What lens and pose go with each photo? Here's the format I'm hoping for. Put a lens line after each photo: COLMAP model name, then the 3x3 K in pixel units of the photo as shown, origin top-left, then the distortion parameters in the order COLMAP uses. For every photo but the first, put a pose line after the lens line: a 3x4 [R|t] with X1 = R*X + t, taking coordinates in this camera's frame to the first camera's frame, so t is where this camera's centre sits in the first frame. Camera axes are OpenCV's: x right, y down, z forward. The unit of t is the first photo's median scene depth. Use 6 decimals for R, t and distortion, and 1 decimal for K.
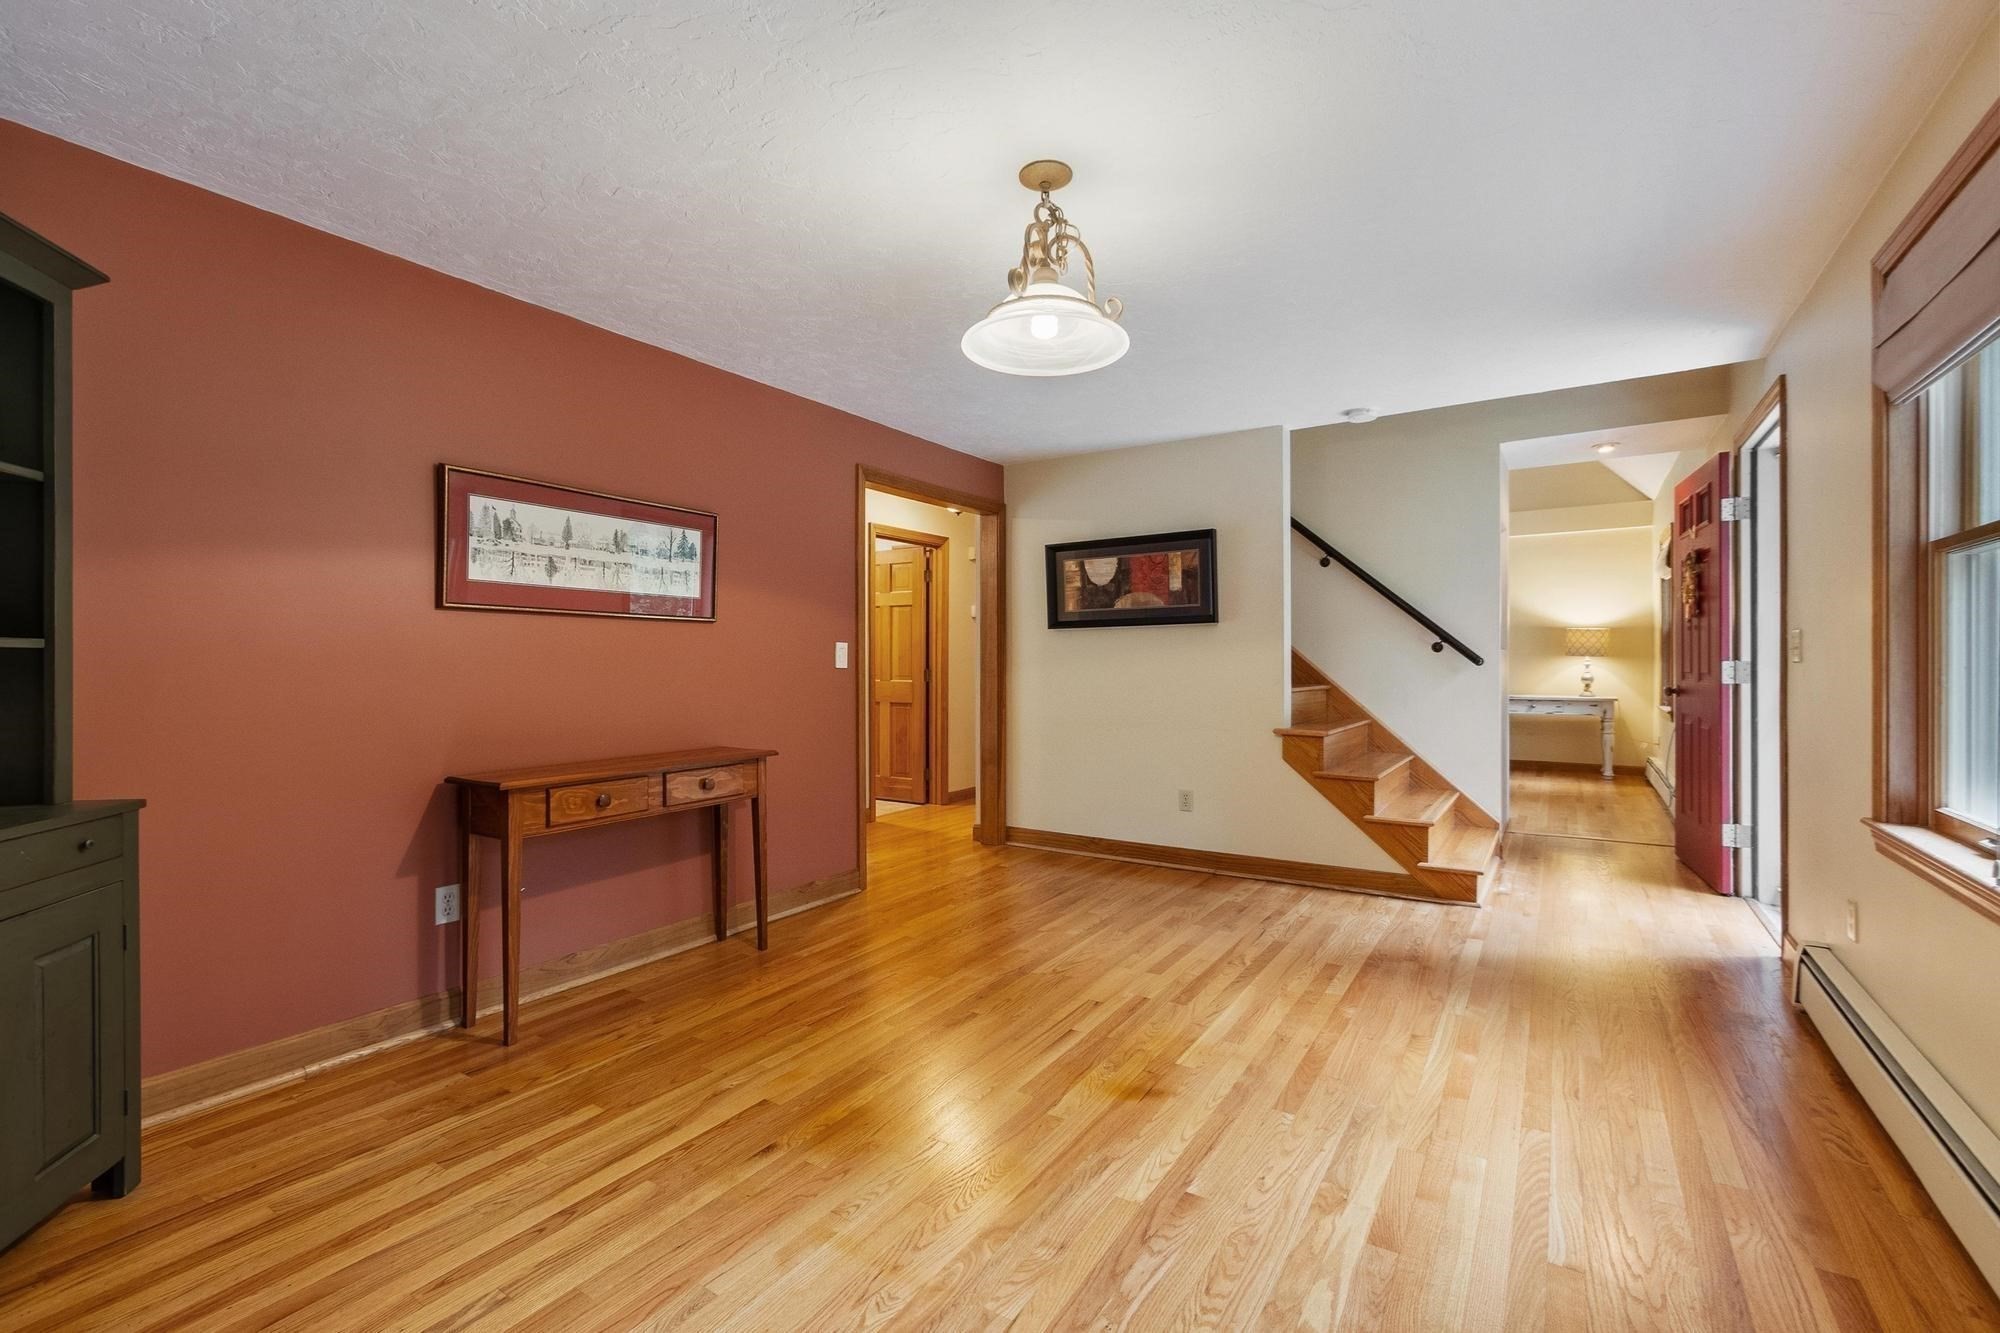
lens RADIAL K [[876.9, 0, 985.3], [0, 876.9, 663.4], [0, 0, 1]] dist [-0.000258, -0.000511]
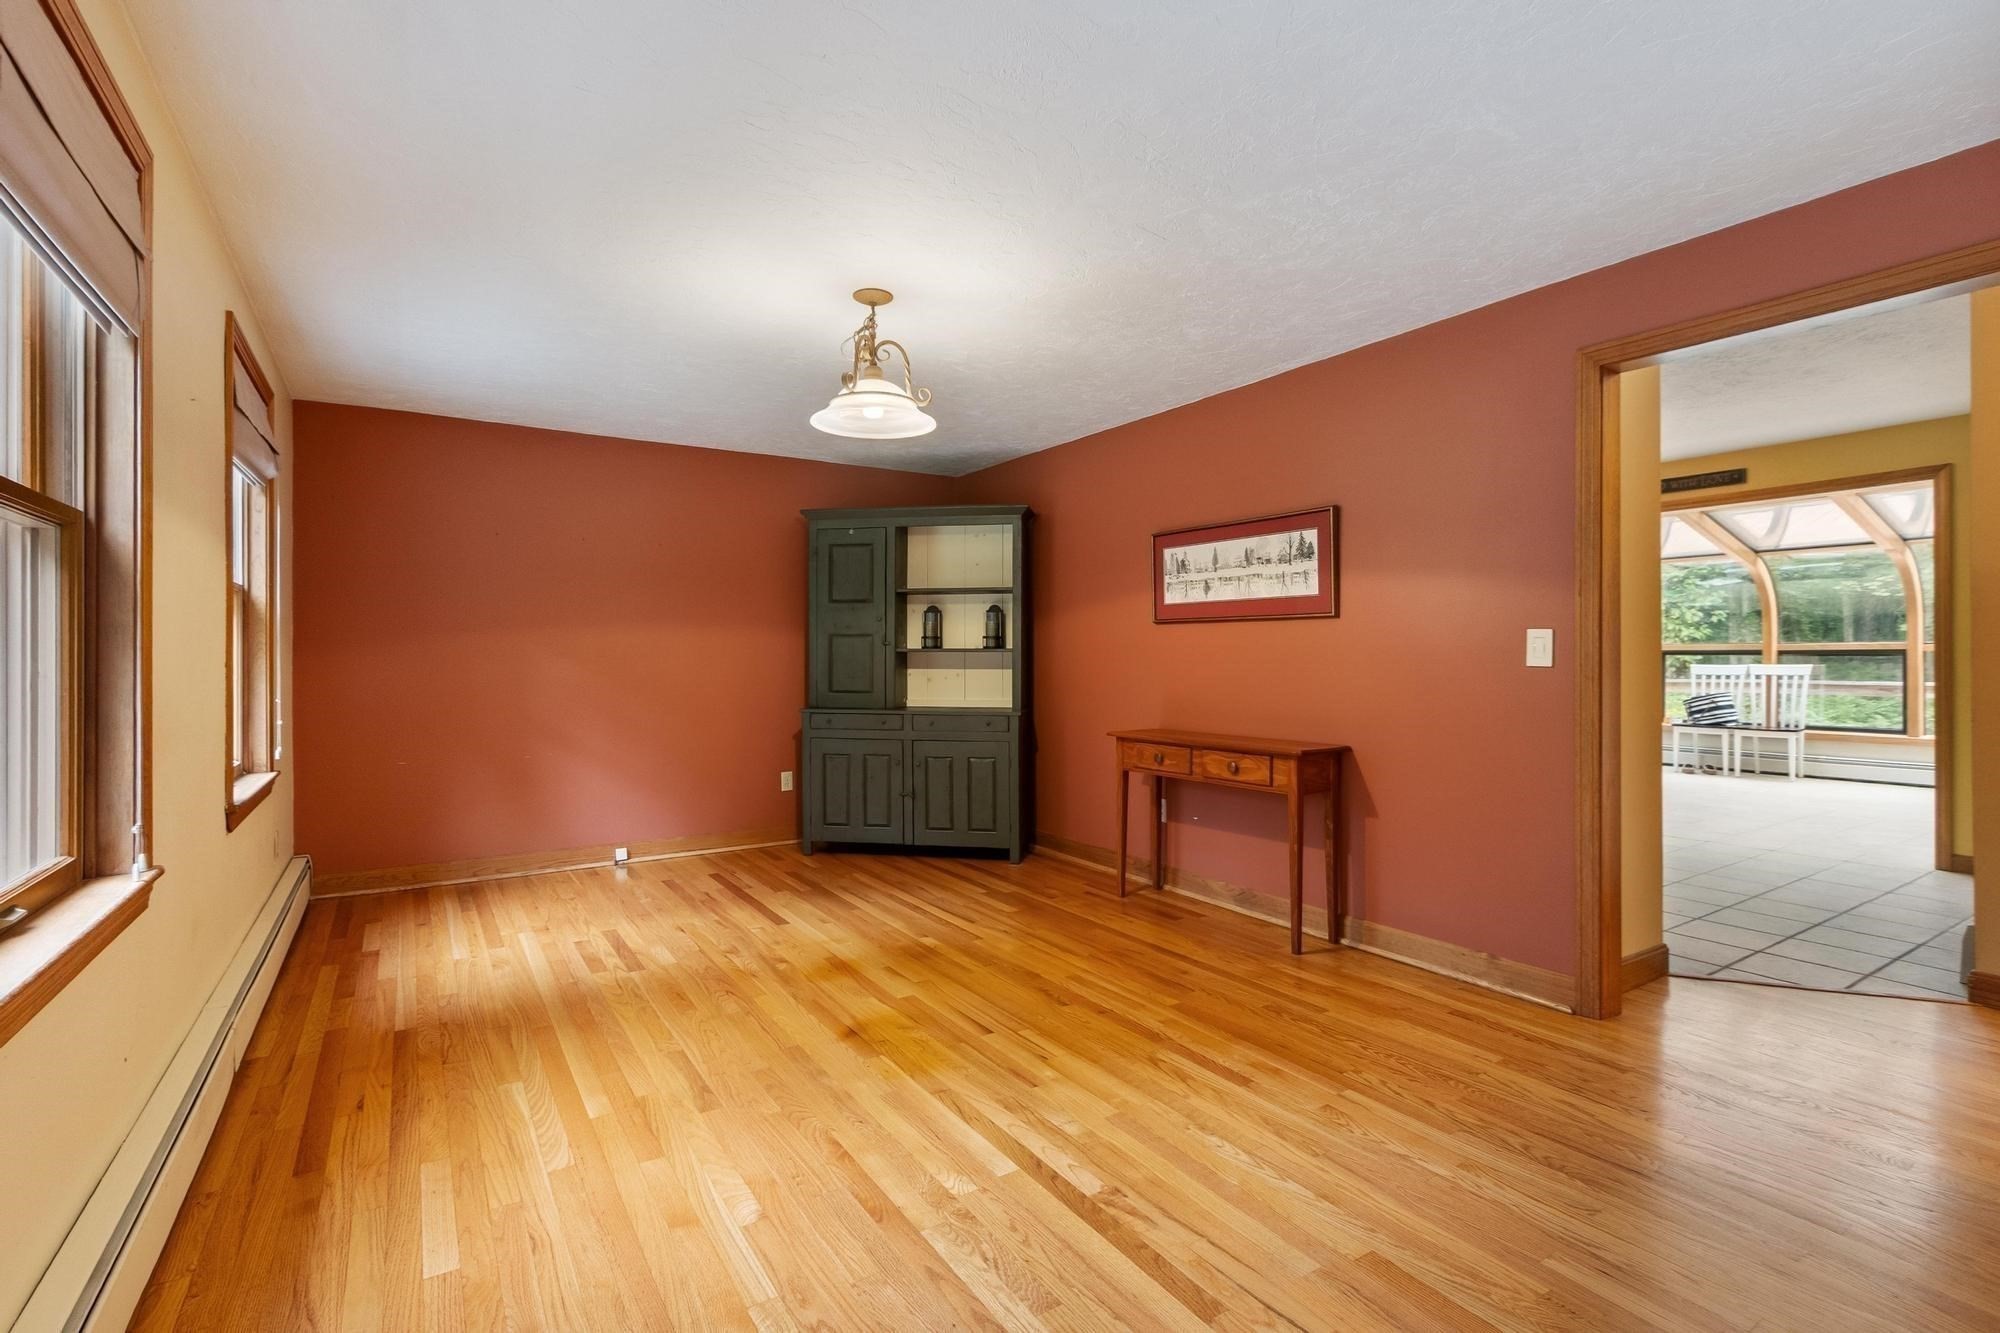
lens RADIAL K [[902.1, 0, 983.7], [0, 902.1, 653.0], [0, 0, 1]] dist [-0.000180, -0.000190]
pose [[-0.410097, 0.002573, -0.912038, 0.870479], [0.004213, 0.999991, 0.000927, -0.010290], [0.912032, -0.003463, -0.410104, 1.190908]]
